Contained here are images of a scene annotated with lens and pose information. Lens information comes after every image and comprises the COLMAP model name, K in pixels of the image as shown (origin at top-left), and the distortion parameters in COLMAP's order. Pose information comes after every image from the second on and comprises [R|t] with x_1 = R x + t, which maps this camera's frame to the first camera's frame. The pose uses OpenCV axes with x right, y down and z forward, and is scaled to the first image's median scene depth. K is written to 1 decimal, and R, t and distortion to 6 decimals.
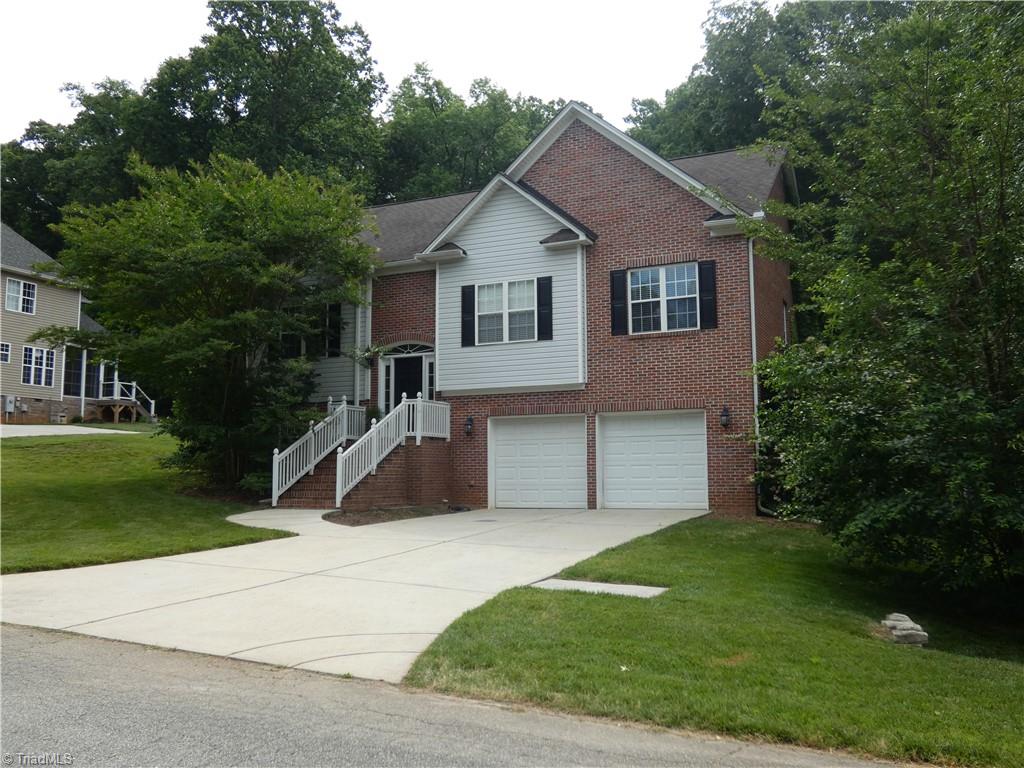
lens RADIAL K [[892.0, 0, 512.5], [0, 892.0, 386.0], [0, 0, 1]] dist [-0.009836, 0.005142]
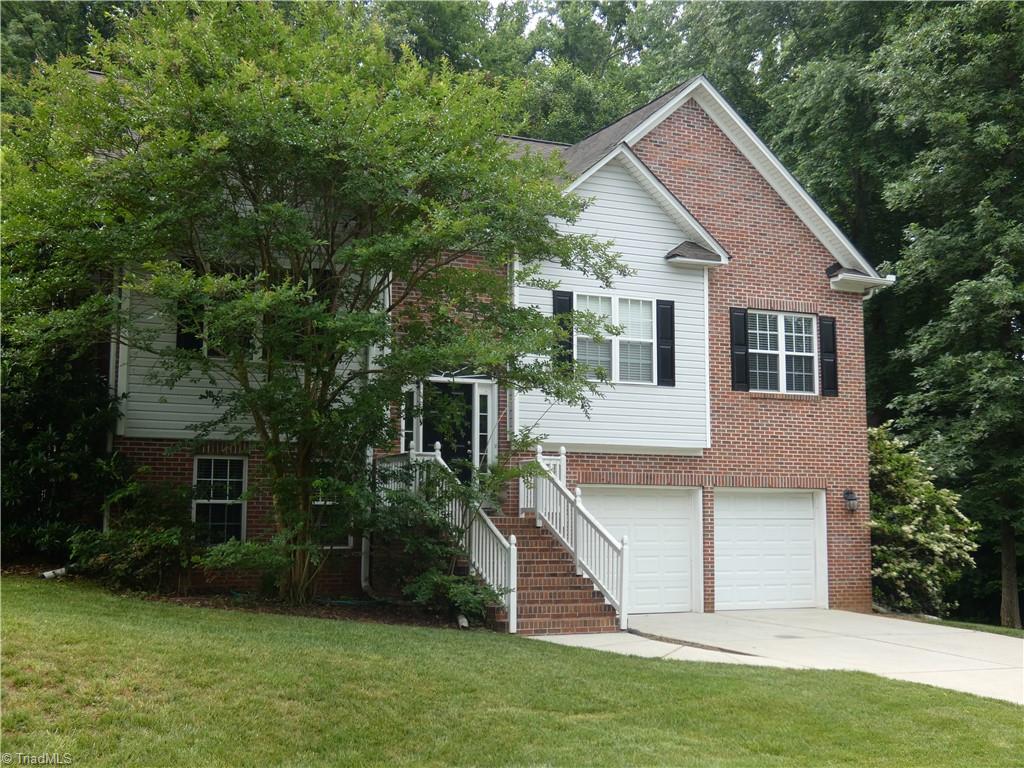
lens RADIAL K [[1296.6, 0, 503.9], [0, 1296.6, 383.9], [0, 0, 1]] dist [0.033051, 0.000000]
pose [[0.627425, 0.093404, 0.773055, -0.883986], [-0.087211, 0.994963, -0.049434, 0.012152], [-0.773778, -0.036403, 0.632410, 0.423115]]
